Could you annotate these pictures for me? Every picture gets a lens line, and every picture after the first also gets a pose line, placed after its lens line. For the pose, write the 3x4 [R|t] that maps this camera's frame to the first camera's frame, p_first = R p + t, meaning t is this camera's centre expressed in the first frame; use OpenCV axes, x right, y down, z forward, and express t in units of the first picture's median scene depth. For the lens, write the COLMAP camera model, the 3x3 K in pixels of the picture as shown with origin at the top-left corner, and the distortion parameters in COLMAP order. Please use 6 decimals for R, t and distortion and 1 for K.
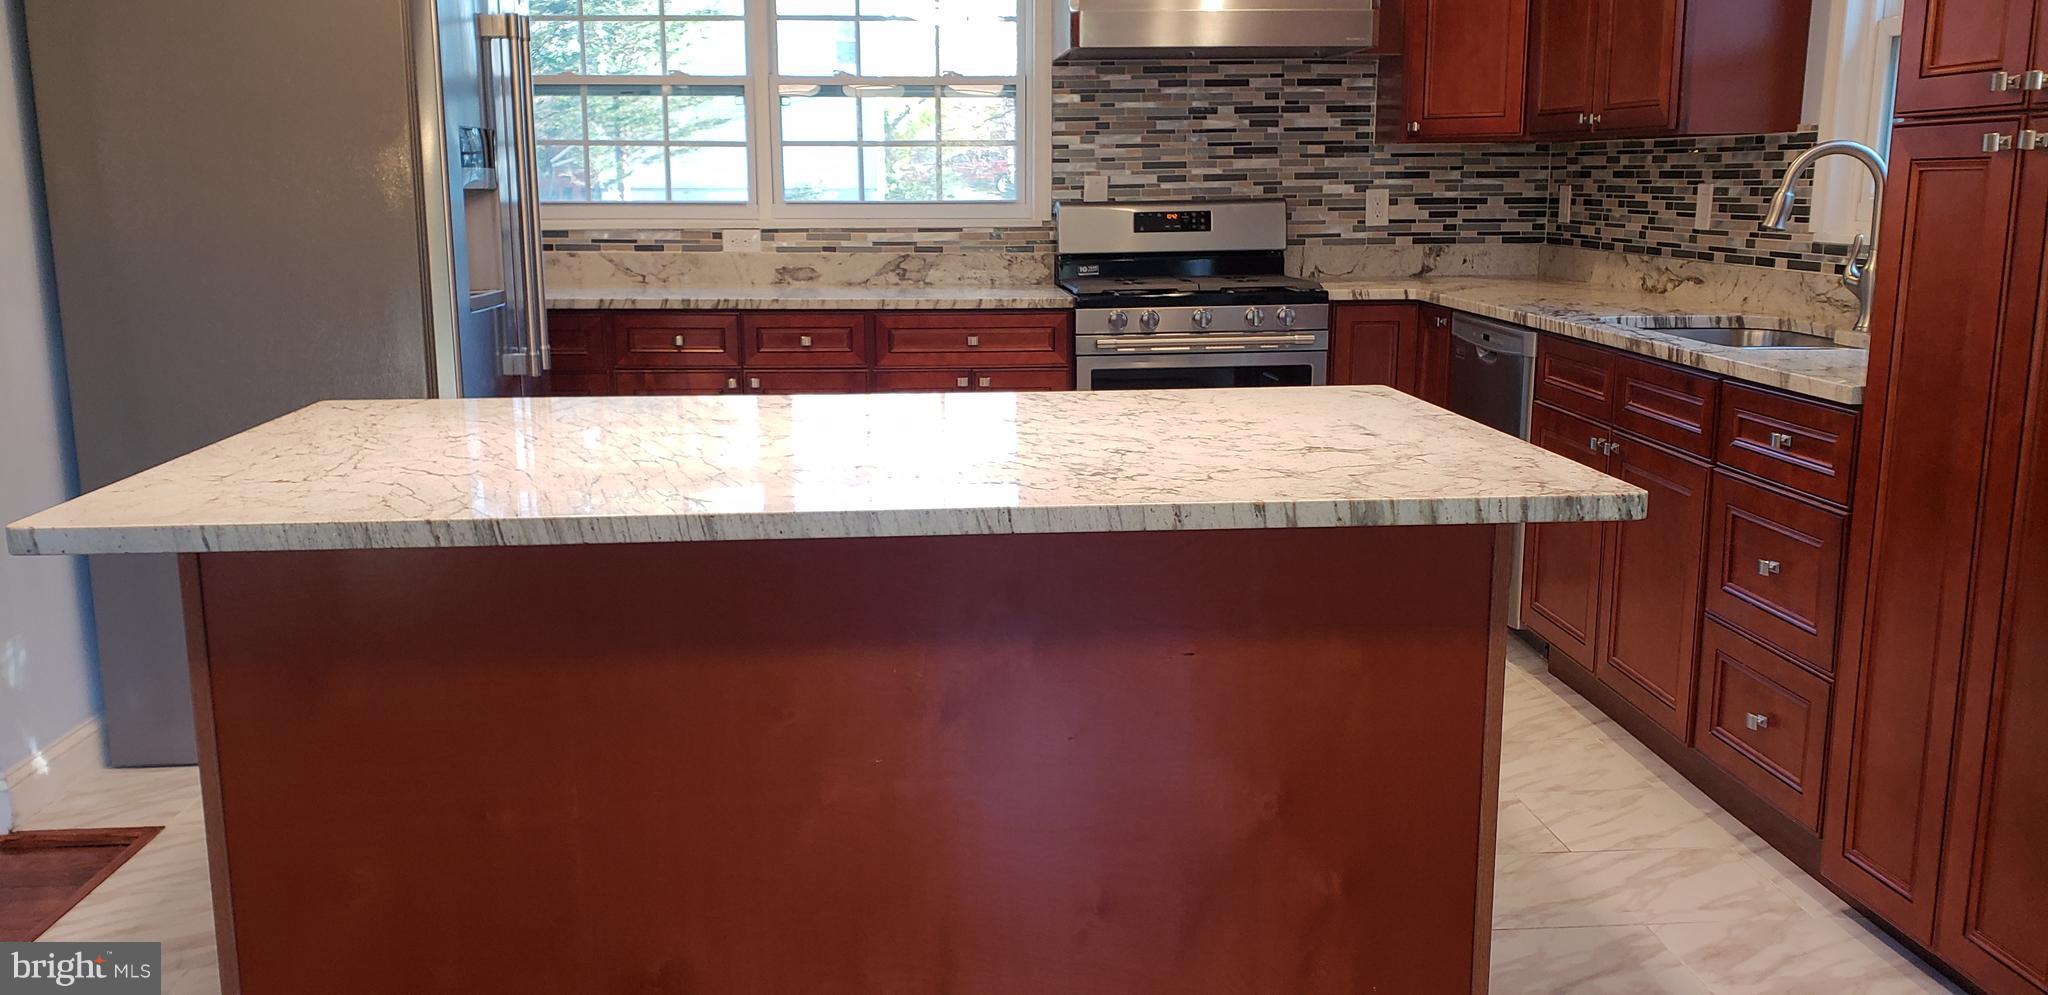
lens RADIAL K [[1587.0, 0, 973.5], [0, 1587.0, 498.2], [0, 0, 1]] dist [0.039814, -0.106713]
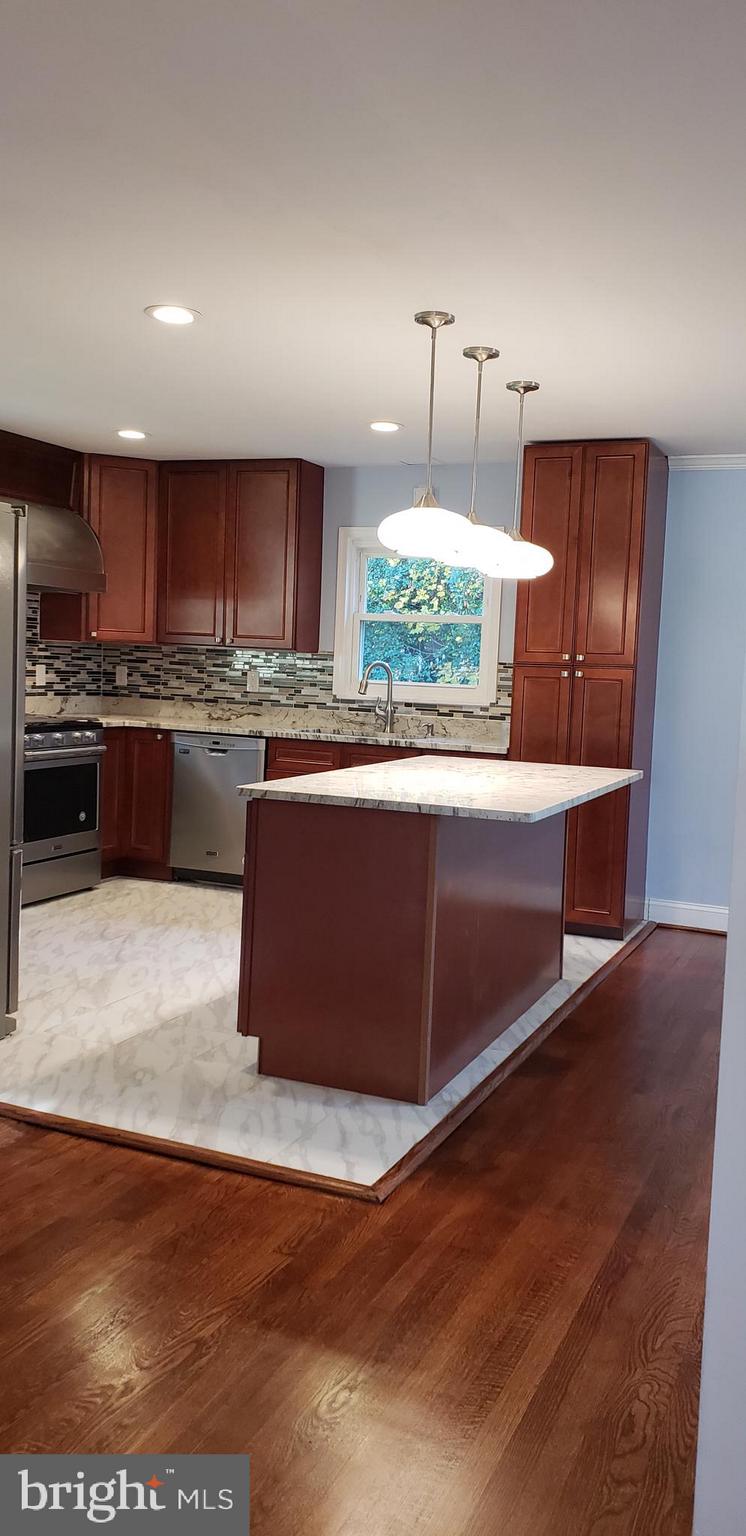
lens RADIAL K [[1190.2, 0, 388.8], [0, 1190.2, 770.8], [0, 0, 1]] dist [0.039814, -0.106713]
pose [[0.422704, -0.052854, 0.904725, -0.861451], [0.130784, 0.991406, -0.003187, -0.024999], [-0.896781, 0.119671, 0.425983, 0.114665]]
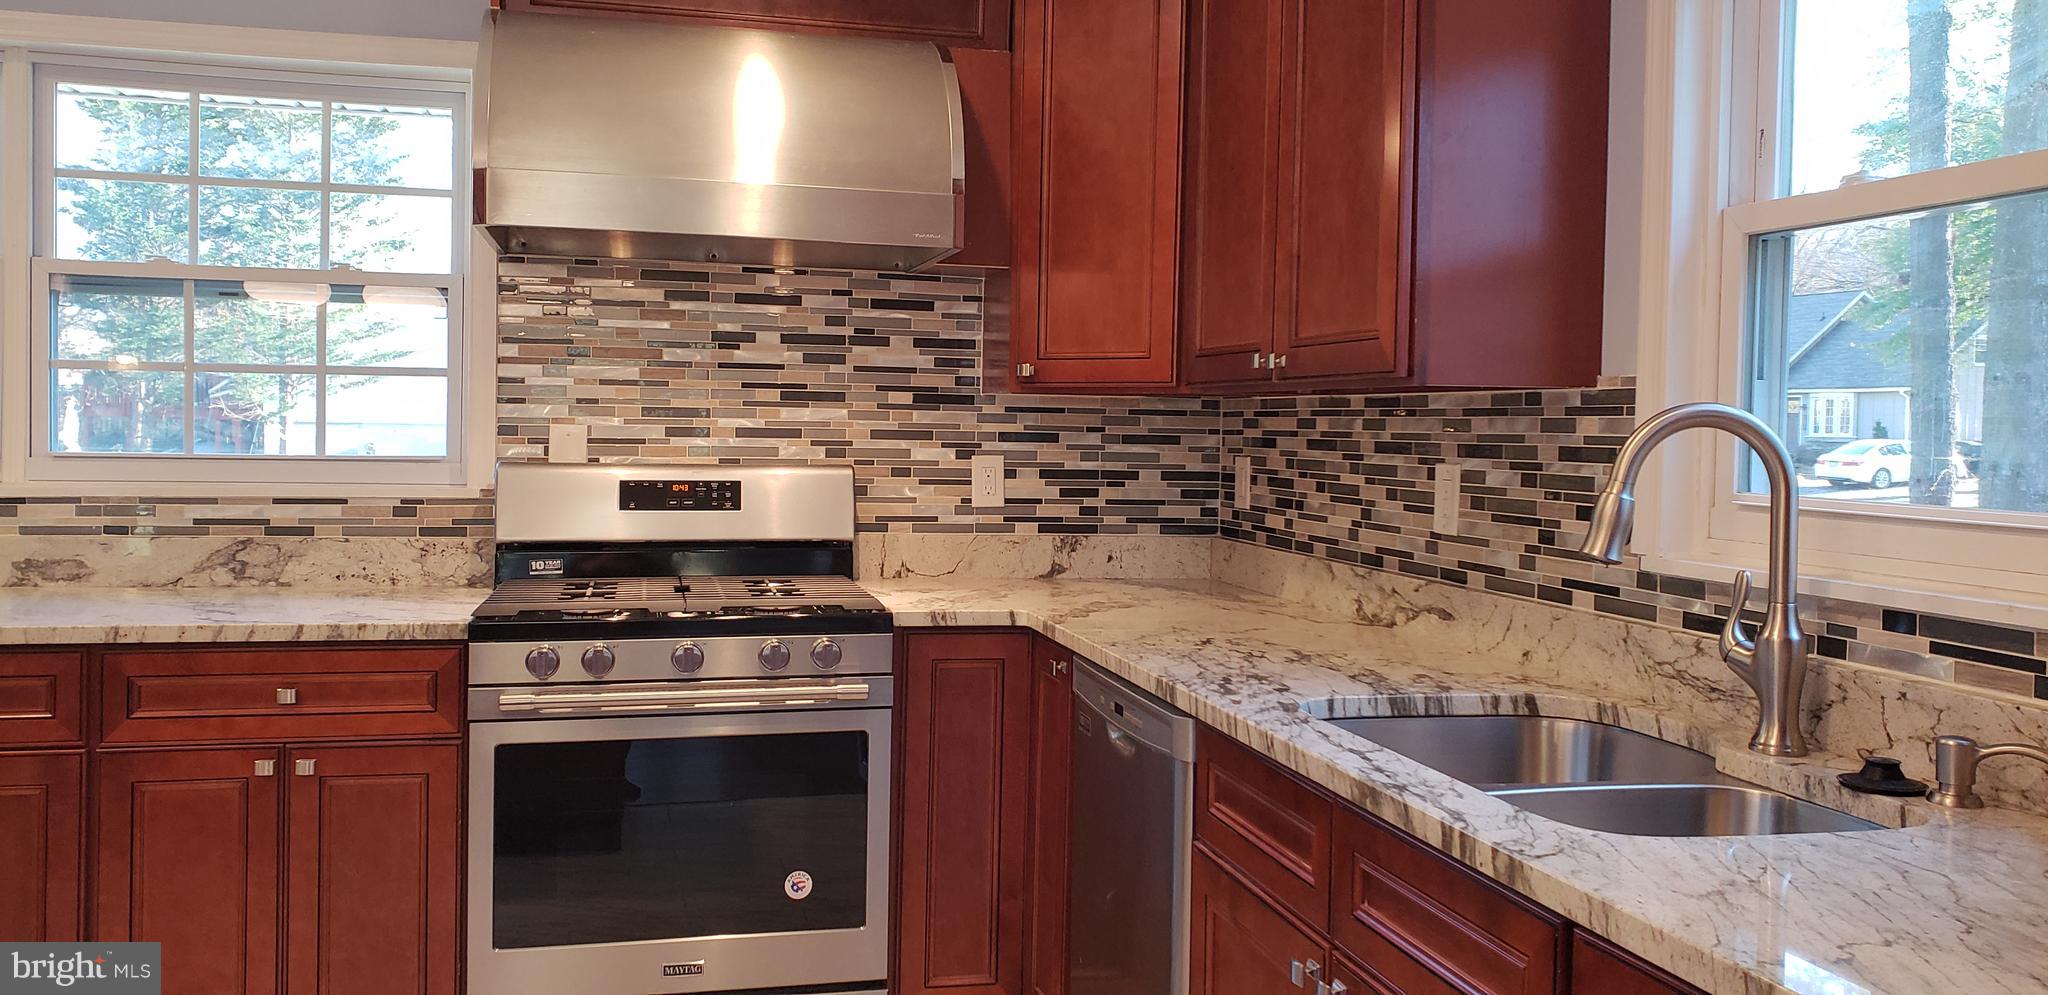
lens RADIAL K [[1587.0, 0, 939.7], [0, 1587.0, 465.4], [0, 0, 1]] dist [0.039814, -0.106713]
pose [[0.988288, 0.022074, 0.150996, 0.139906], [0.004159, 0.985218, -0.171254, -0.076661], [-0.152544, 0.169876, 0.973587, 0.353724]]
